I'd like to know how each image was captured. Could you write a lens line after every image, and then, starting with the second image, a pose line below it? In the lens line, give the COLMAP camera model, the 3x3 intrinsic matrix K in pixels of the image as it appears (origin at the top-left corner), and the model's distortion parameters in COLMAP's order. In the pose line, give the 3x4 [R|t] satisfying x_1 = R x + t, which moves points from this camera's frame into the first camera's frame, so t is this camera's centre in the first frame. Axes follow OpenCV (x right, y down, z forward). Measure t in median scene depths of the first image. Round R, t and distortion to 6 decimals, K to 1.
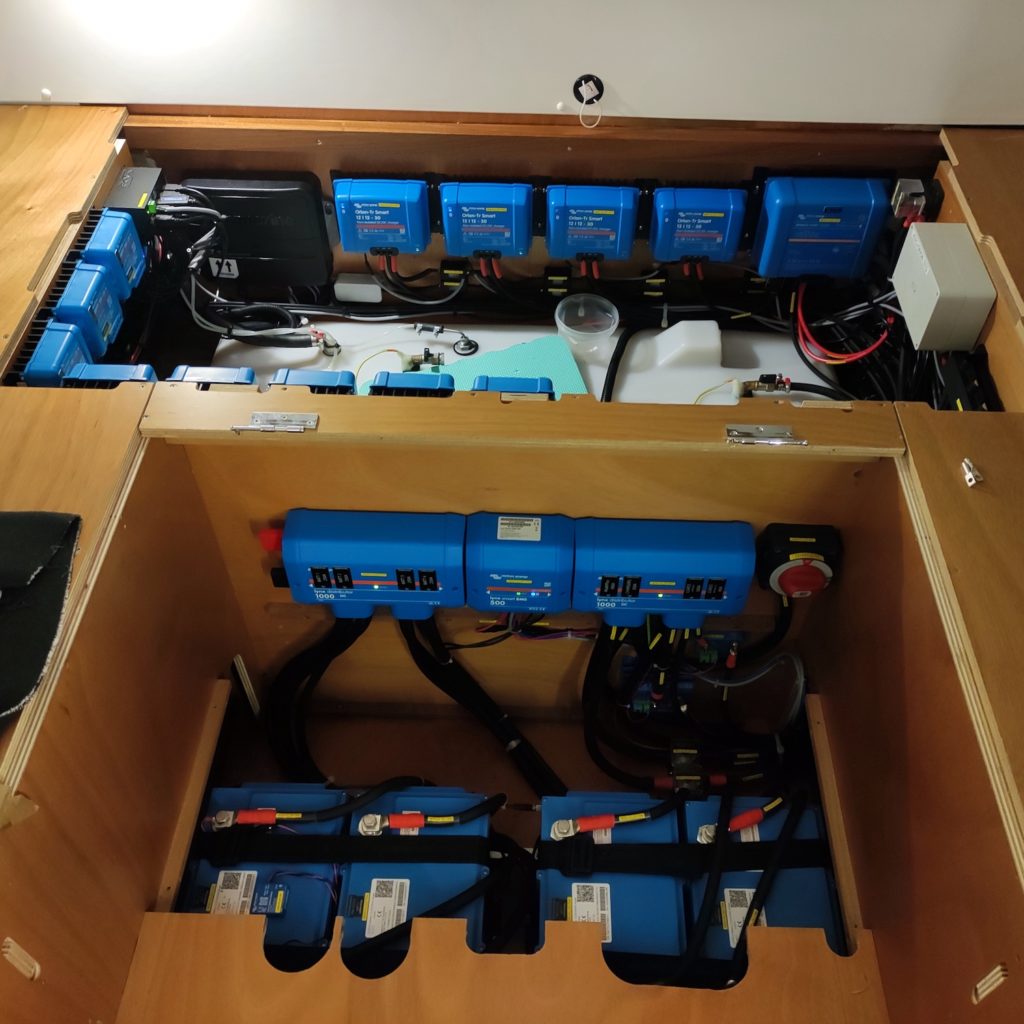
lens RADIAL K [[985.4, 0, 542.8], [0, 985.4, 513.3], [0, 0, 1]] dist [0.015641, -0.010713]
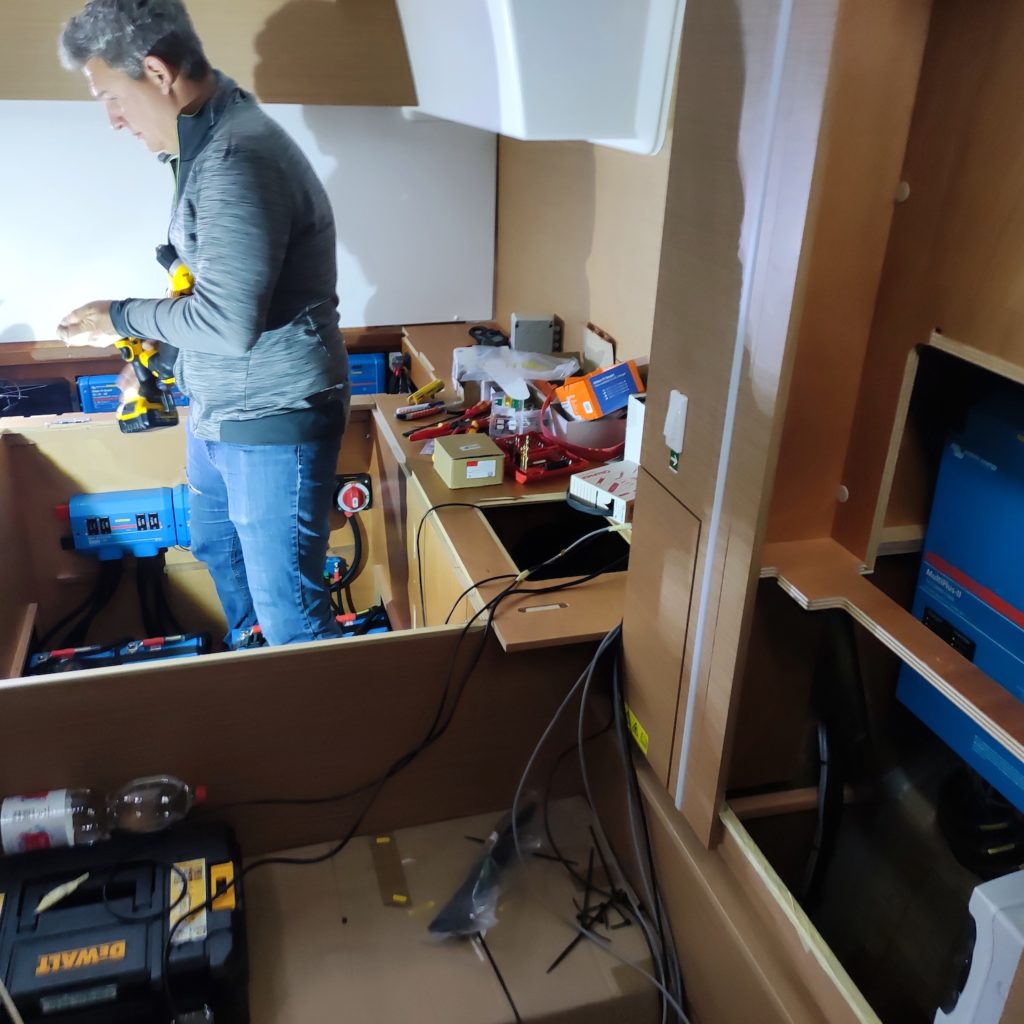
lens RADIAL K [[985.4, 0, 542.8], [0, 985.4, 513.3], [0, 0, 1]] dist [0.015641, -0.010713]
pose [[0.946425, -0.128547, 0.296236, 0.029893], [0.236474, 0.900600, -0.364692, 0.915354], [-0.219910, 0.415206, 0.882748, -0.833400]]
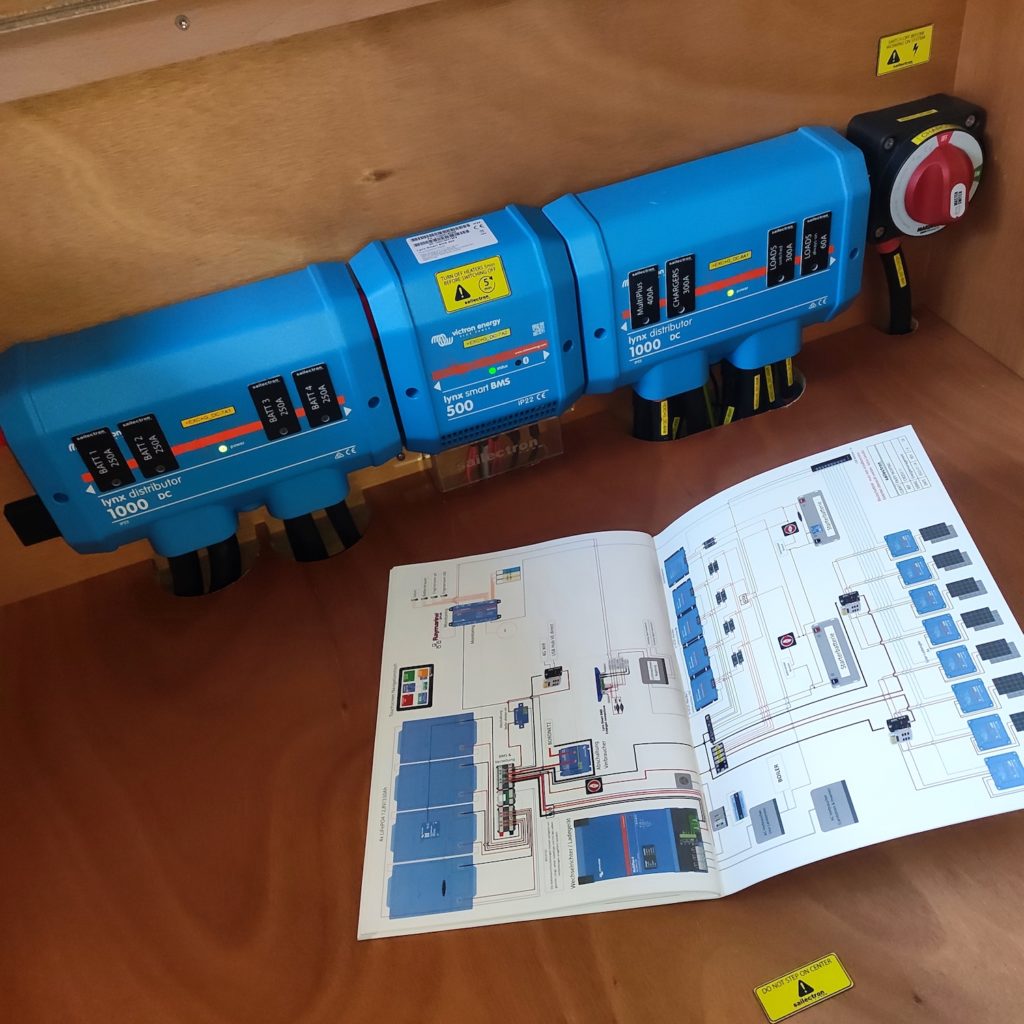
lens RADIAL K [[985.4, 0, 542.8], [0, 985.4, 513.3], [0, 0, 1]] dist [0.015641, -0.010713]
pose [[0.918346, -0.349584, 0.185556, -0.125109], [0.370947, 0.923720, -0.095604, 0.213746], [-0.137980, 0.156629, 0.977972, 0.496561]]
